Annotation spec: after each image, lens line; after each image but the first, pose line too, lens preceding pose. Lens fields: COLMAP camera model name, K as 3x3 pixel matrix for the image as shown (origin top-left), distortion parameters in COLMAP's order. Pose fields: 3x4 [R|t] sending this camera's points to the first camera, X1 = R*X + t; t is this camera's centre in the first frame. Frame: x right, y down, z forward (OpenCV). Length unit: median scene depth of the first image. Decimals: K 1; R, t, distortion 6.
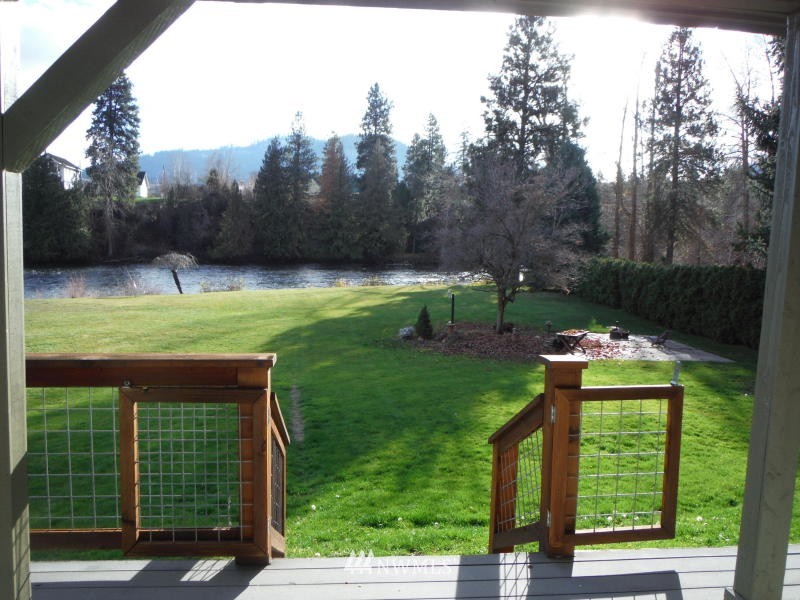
lens RADIAL K [[664.1, 0, 400.9], [0, 664.1, 297.5], [0, 0, 1]] dist [-0.074057, 0.012044]
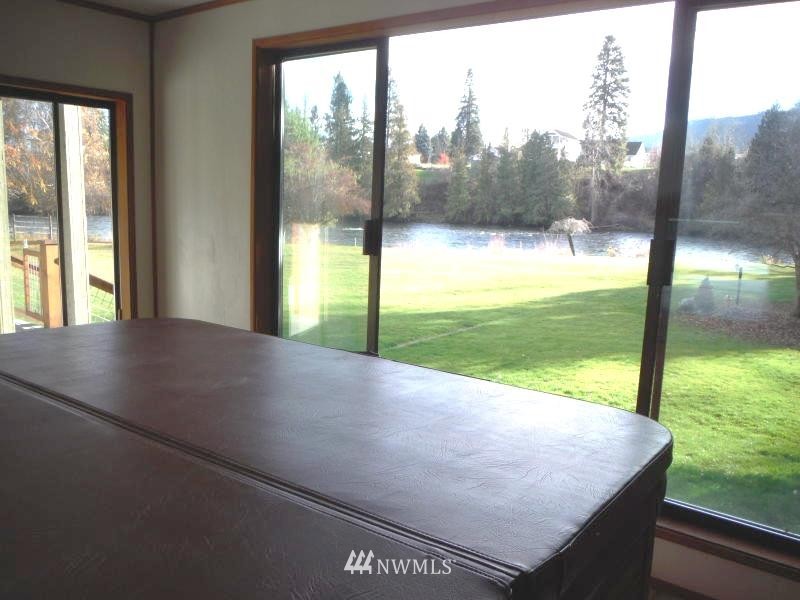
lens RADIAL K [[664.1, 0, 400.8], [0, 664.1, 303.7], [0, 0, 1]] dist [-0.074057, 0.012044]
pose [[0.725644, 0.116906, -0.678066, 0.069007], [-0.080237, 0.993114, 0.085357, 0.000918], [0.683376, -0.007533, 0.730028, 0.001166]]
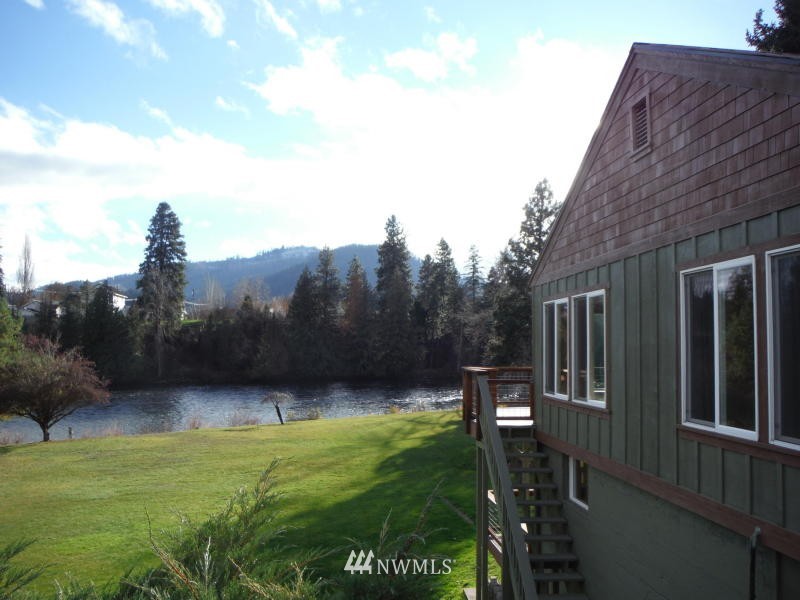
lens RADIAL K [[664.1, 0, 398.0], [0, 664.1, 296.2], [0, 0, 1]] dist [-0.074057, 0.012044]
pose [[0.999806, -0.018854, -0.005669, -0.031314], [0.017705, 0.986979, -0.159874, -0.013276], [0.008610, 0.159743, 0.987121, -0.099450]]
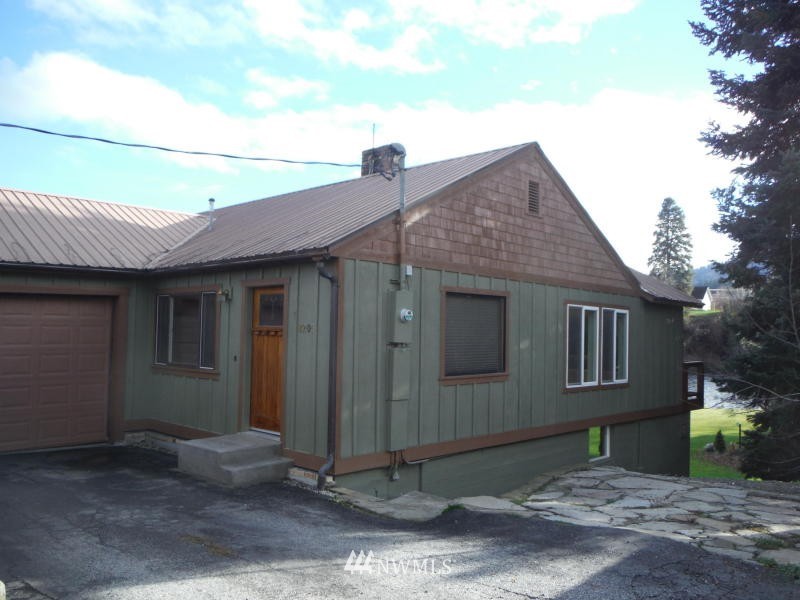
lens RADIAL K [[664.1, 0, 401.1], [0, 664.1, 298.0], [0, 0, 1]] dist [-0.074057, 0.012044]
pose [[0.648026, -0.042742, -0.760418, 0.131322], [-0.071827, 0.990544, -0.116887, -0.011136], [0.758224, 0.130364, 0.638829, -0.100358]]
